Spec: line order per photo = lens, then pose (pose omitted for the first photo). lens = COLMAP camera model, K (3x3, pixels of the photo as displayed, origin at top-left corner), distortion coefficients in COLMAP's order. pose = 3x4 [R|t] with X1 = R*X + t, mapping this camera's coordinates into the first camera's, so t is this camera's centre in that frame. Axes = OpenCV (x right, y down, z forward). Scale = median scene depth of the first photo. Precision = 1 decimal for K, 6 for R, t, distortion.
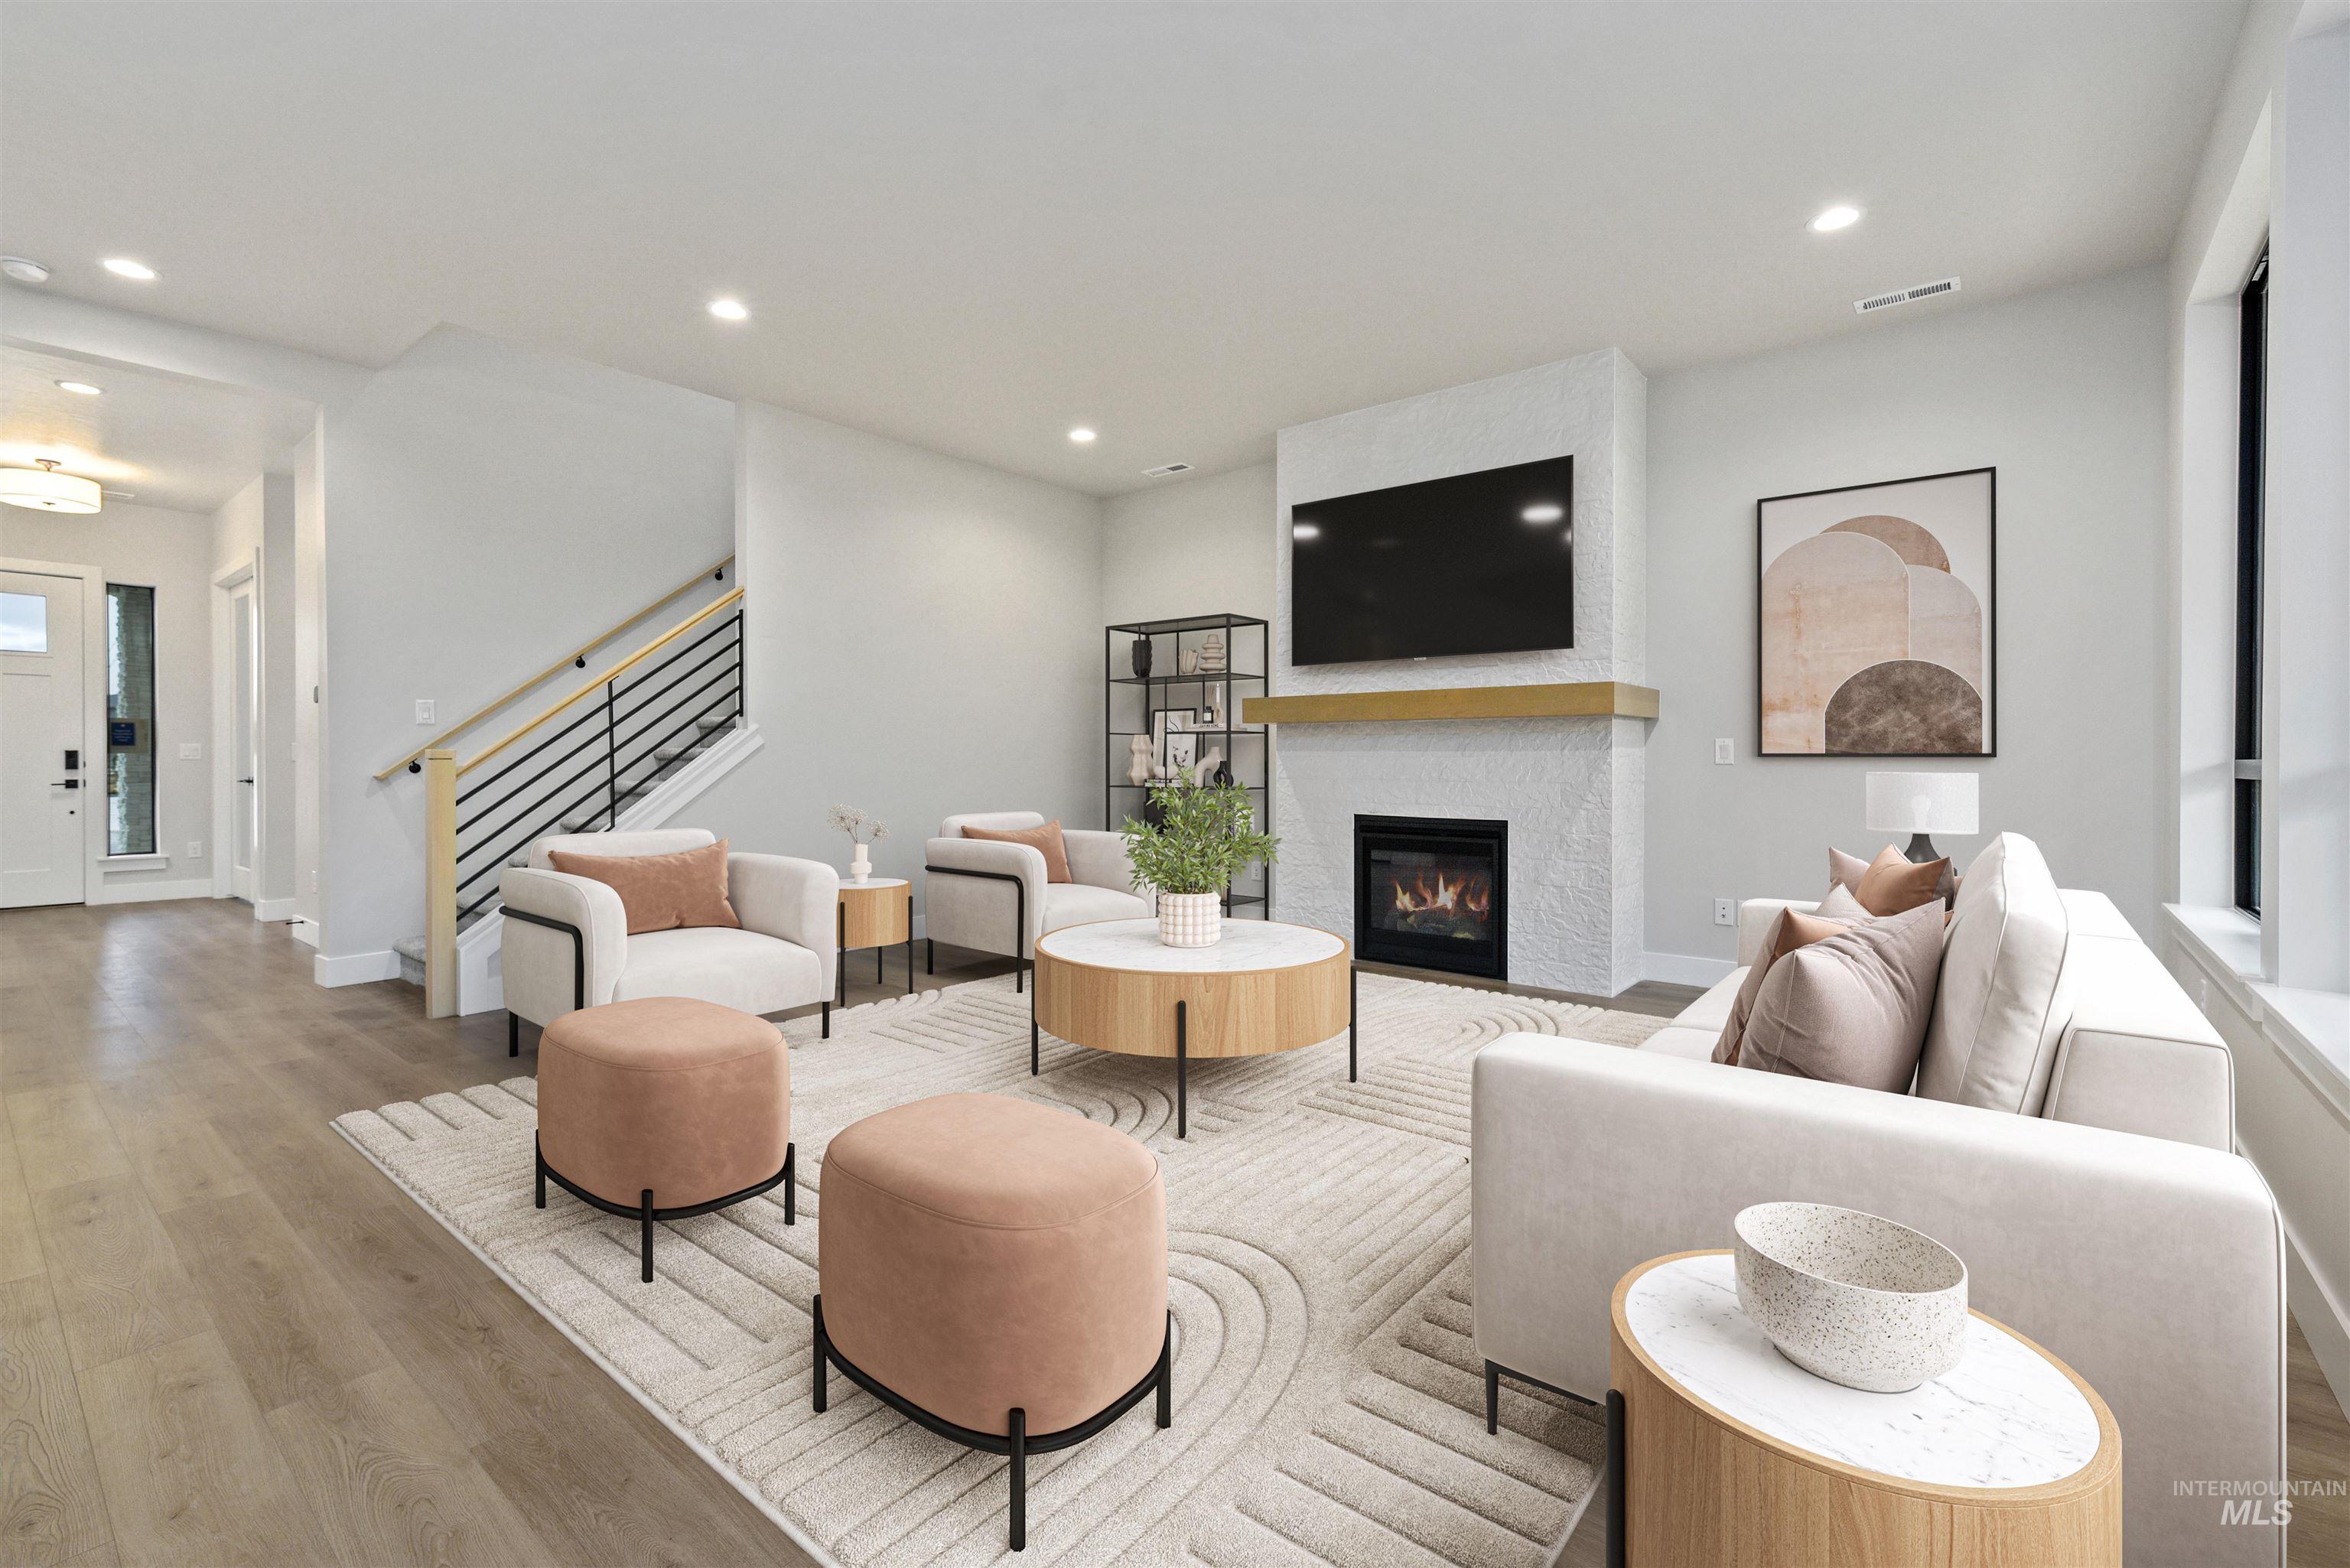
lens RADIAL K [[1024.3, 0, 1158.3], [0, 1024.3, 766.2], [0, 0, 1]] dist [0.004794, 0.000371]
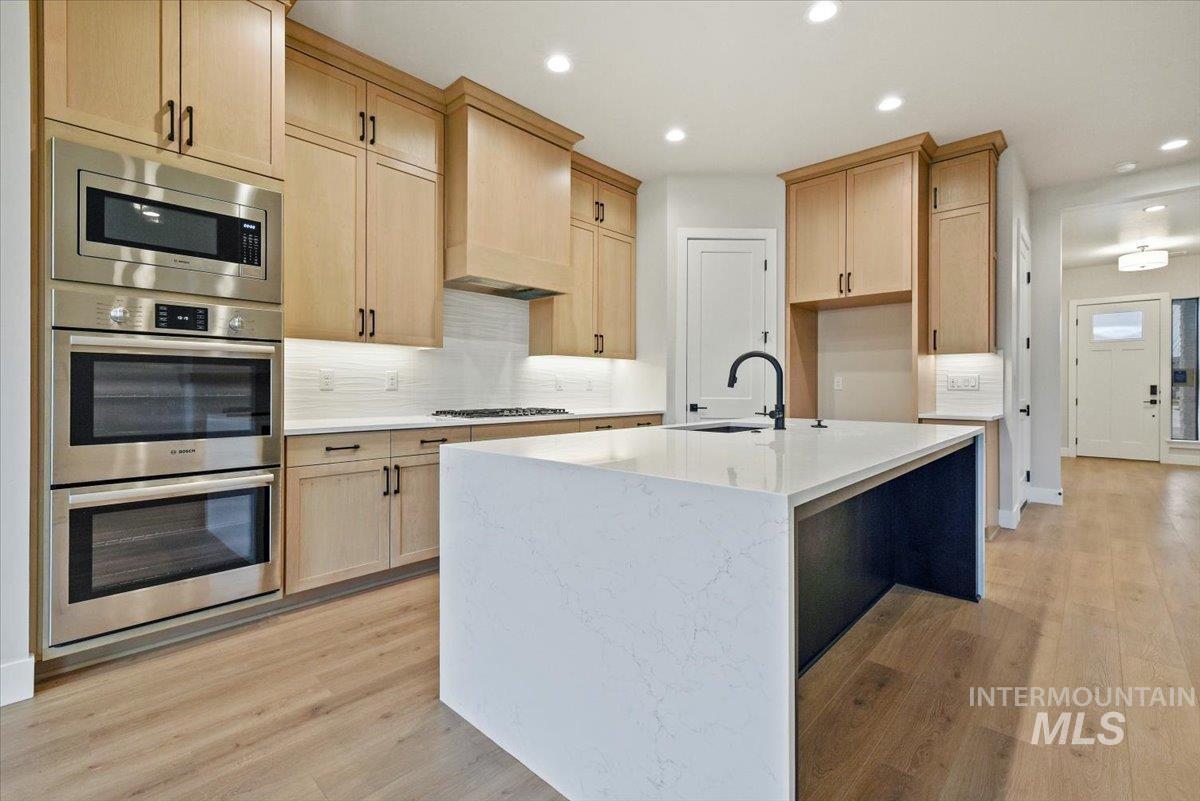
lens RADIAL K [[523.1, 0, 597.4], [0, 523.1, 390.1], [0, 0, 1]] dist [0.004794, 0.000371]
pose [[-0.064962, 0.003407, -0.997882, 0.058092], [-0.009669, 0.999945, 0.004044, 0.000752], [0.997841, 0.009911, -0.064925, -0.028412]]
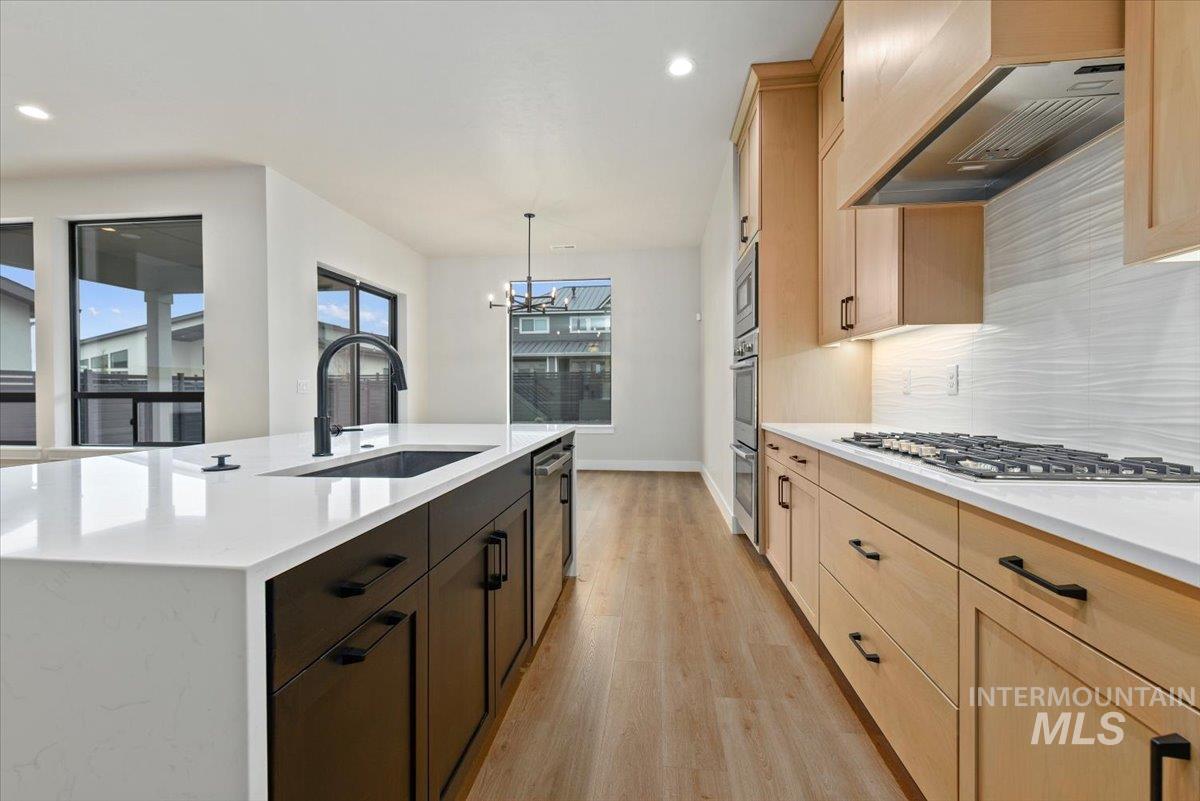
lens RADIAL K [[493.8, 0, 601.8], [0, 493.8, 397.7], [0, 0, 1]] dist [-0.000276, -0.000092]
pose [[-0.546970, -0.007290, 0.837121, -0.589779], [0.008475, 0.999863, 0.014244, 0.000312], [-0.837109, 0.014886, -0.546833, 0.093068]]
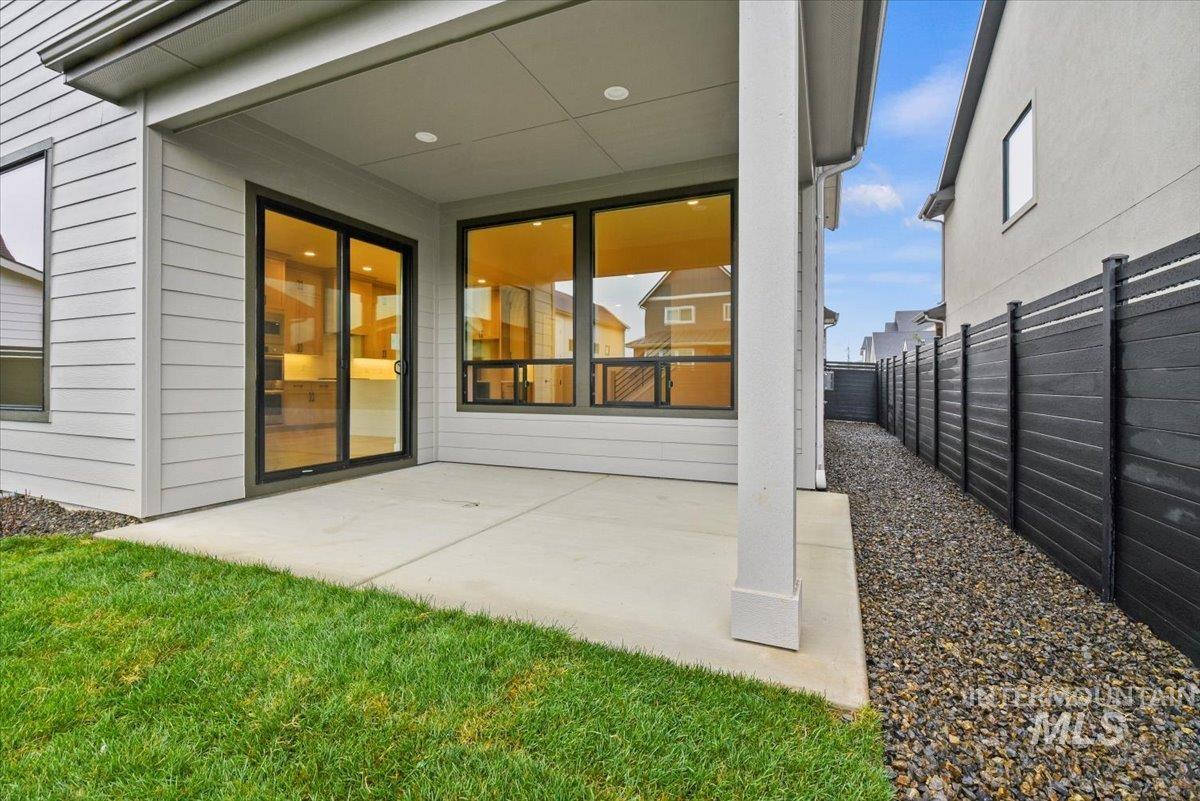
lens RADIAL K [[518.8, 0, 597.0], [0, 518.8, 390.1], [0, 0, 1]] dist [0.003076, 0.000355]
pose [[0.271649, 0.007329, -0.962369, 1.177978], [-0.007029, 0.999959, 0.005632, 0.046056], [0.962371, 0.005234, 0.271689, 0.134672]]
